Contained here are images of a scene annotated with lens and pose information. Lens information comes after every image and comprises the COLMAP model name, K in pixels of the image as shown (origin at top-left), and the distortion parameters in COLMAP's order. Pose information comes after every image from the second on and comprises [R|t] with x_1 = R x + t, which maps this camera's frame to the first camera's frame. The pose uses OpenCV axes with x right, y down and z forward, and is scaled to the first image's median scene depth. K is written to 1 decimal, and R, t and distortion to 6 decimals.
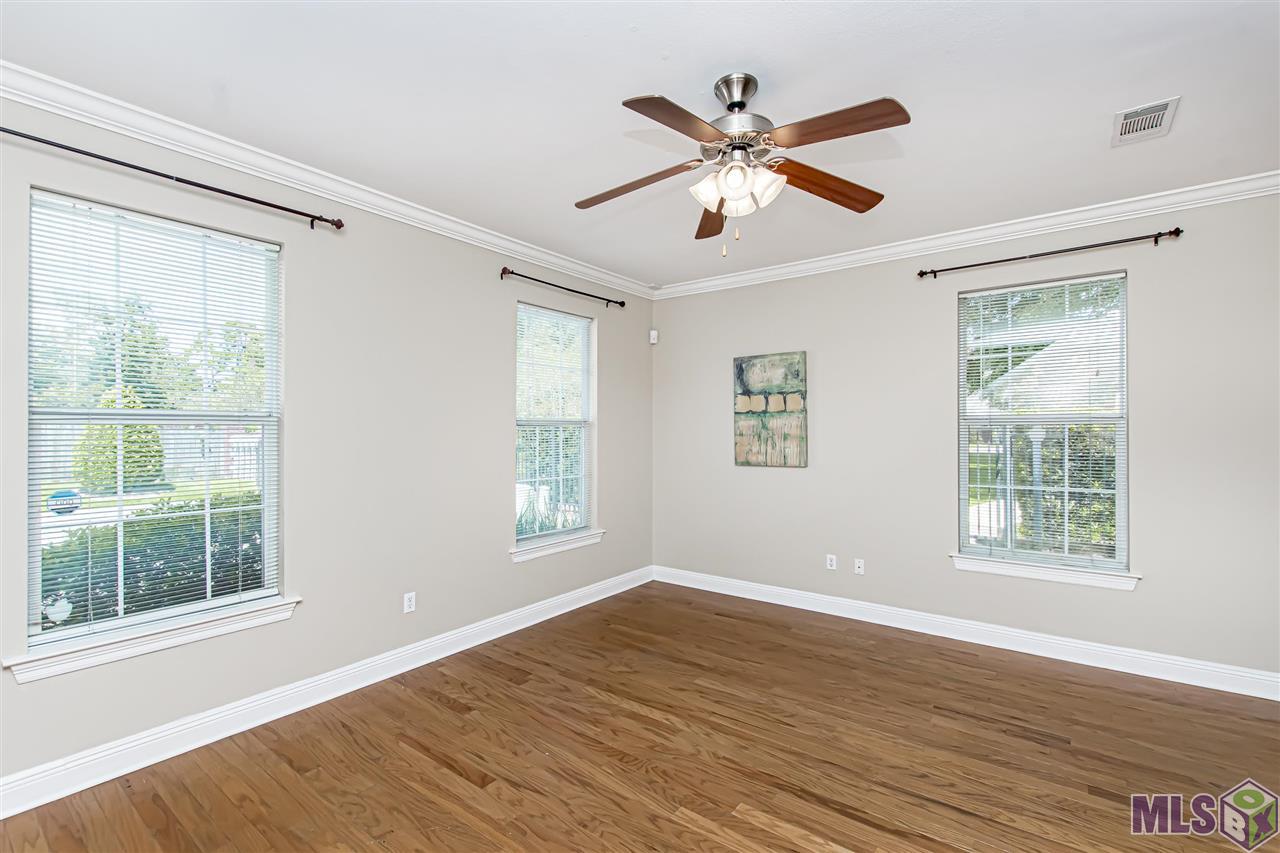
lens RADIAL K [[577.1, 0, 647.4], [0, 577.1, 426.5], [0, 0, 1]] dist [0.010958, -0.005785]
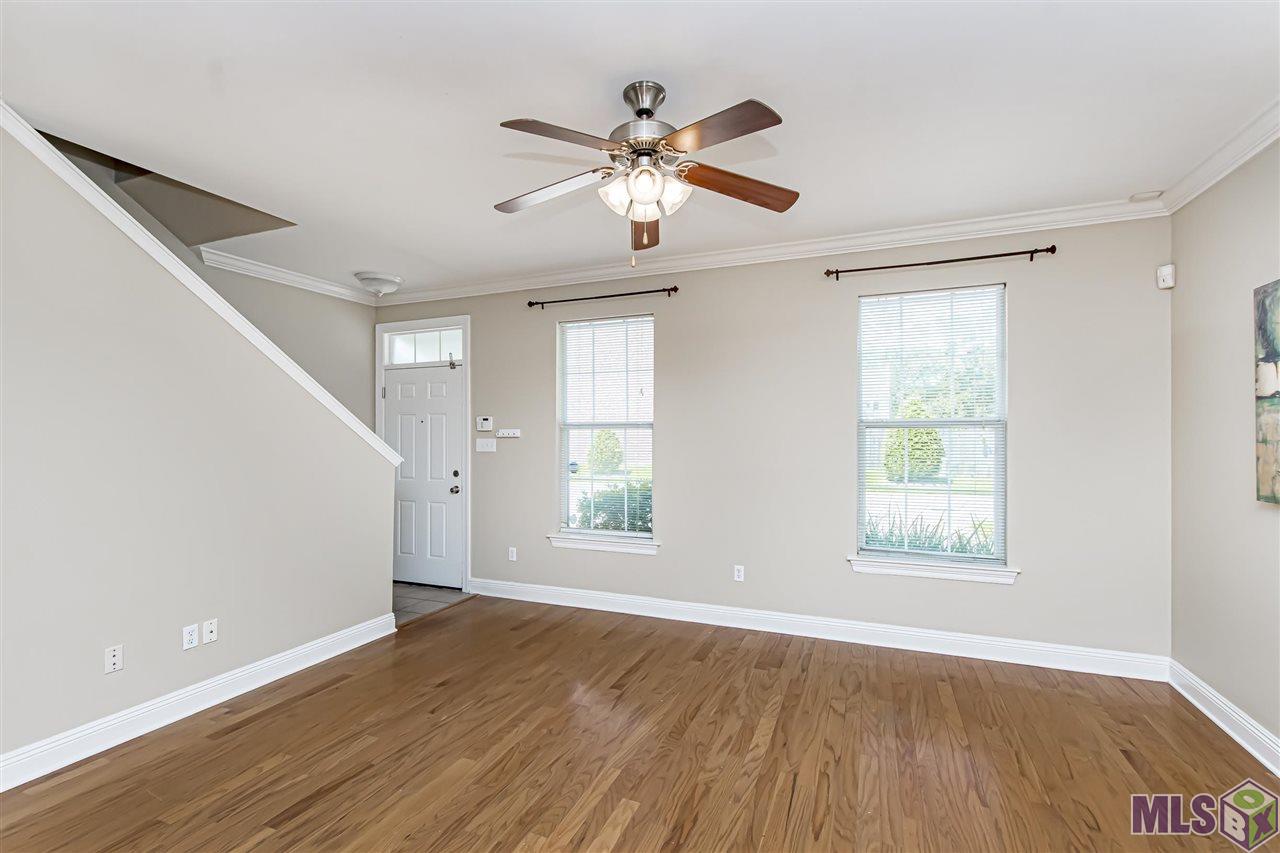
lens RADIAL K [[577.1, 0, 609.3], [0, 577.1, 427.2], [0, 0, 1]] dist [0.010958, -0.005785]
pose [[0.216799, -0.008789, -0.976177, 0.715500], [0.009498, 0.999931, -0.006893, 0.000132], [0.976170, -0.007777, 0.216868, 0.459388]]
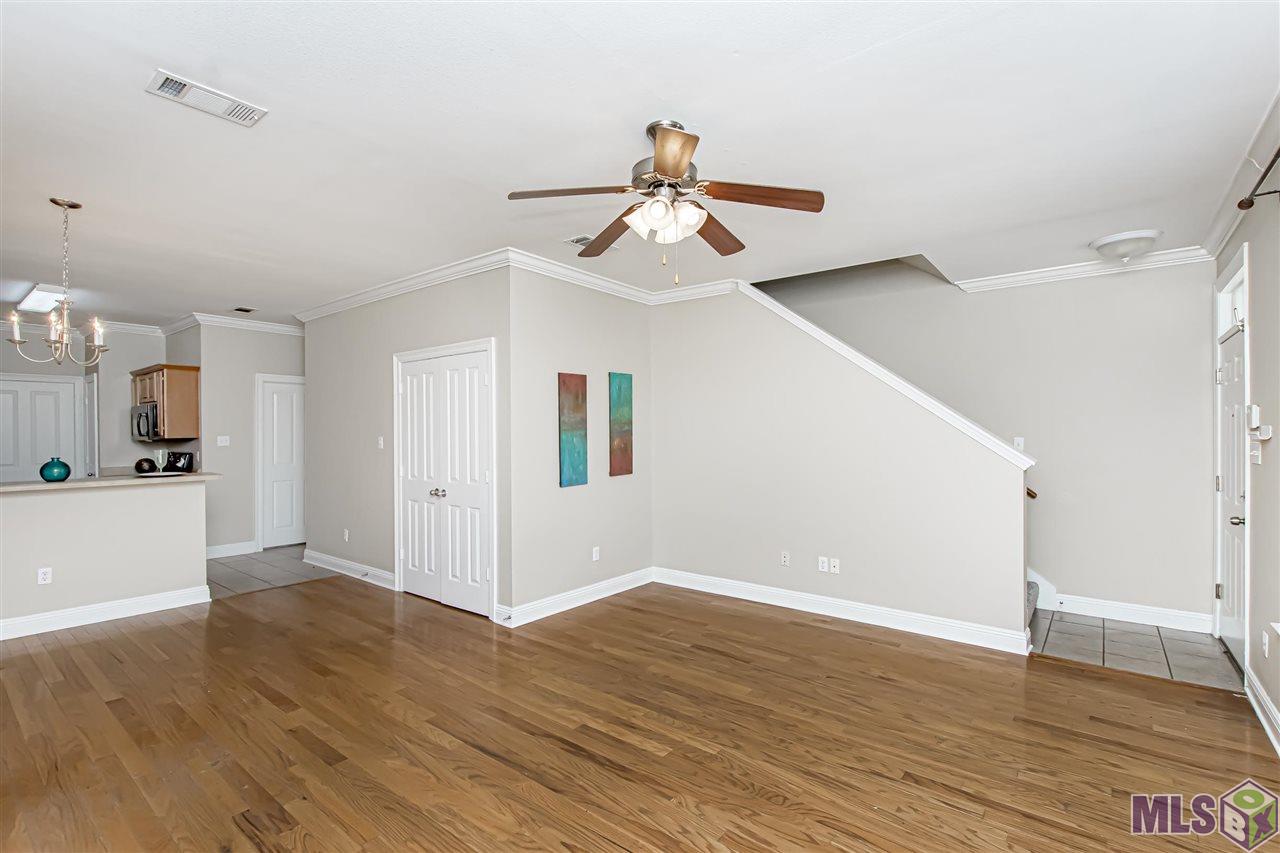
lens RADIAL K [[577.1, 0, 665.3], [0, 577.1, 431.6], [0, 0, 1]] dist [0.010958, -0.005785]
pose [[-0.999977, 0.002944, -0.006109, 0.101711], [0.002992, 0.999965, -0.007817, 0.010594], [0.006086, -0.007835, -0.999951, 1.344922]]
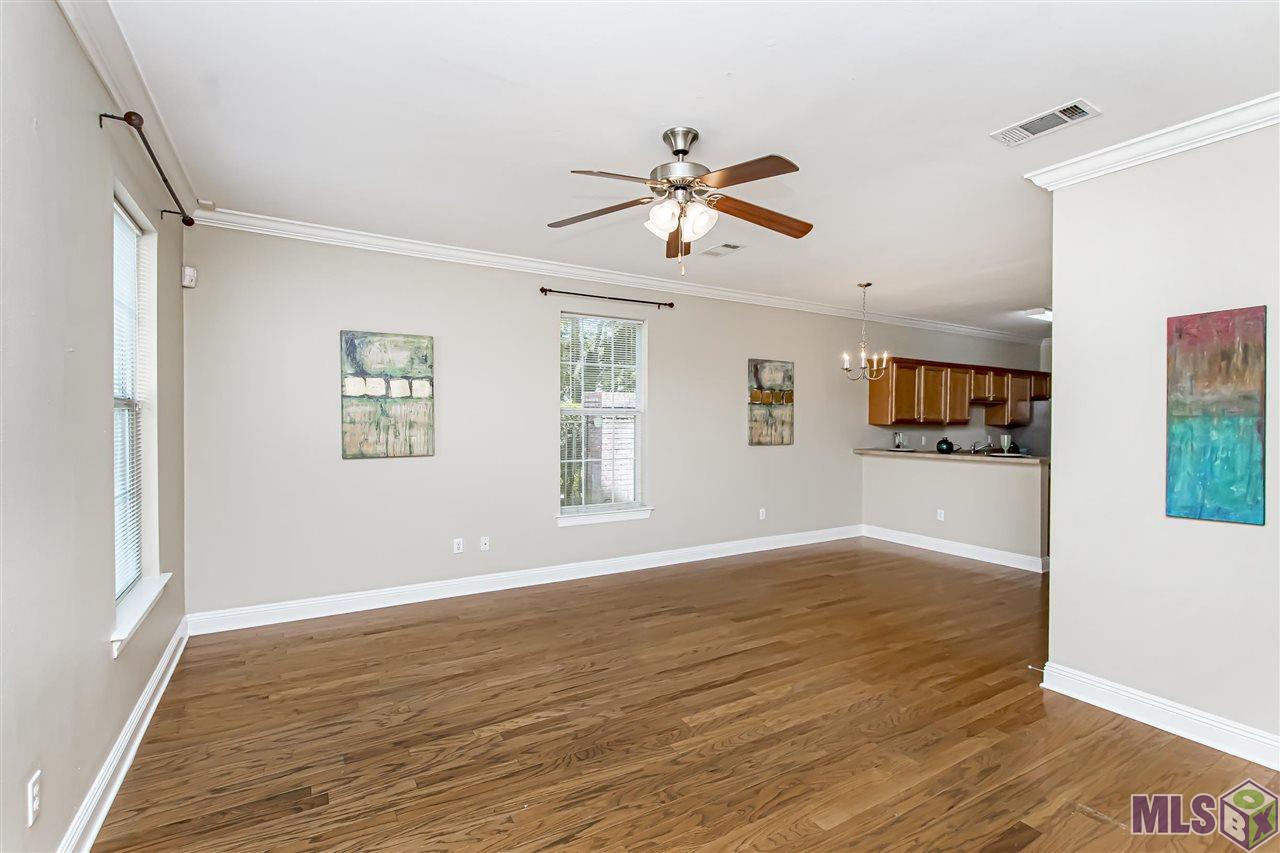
lens RADIAL K [[577.1, 0, 634.9], [0, 577.1, 428.5], [0, 0, 1]] dist [0.010958, -0.005785]
pose [[0.376272, -0.010324, 0.926452, -0.636643], [-0.012144, 0.999797, 0.016074, 0.005889], [-0.926430, -0.017299, 0.376070, 0.398811]]
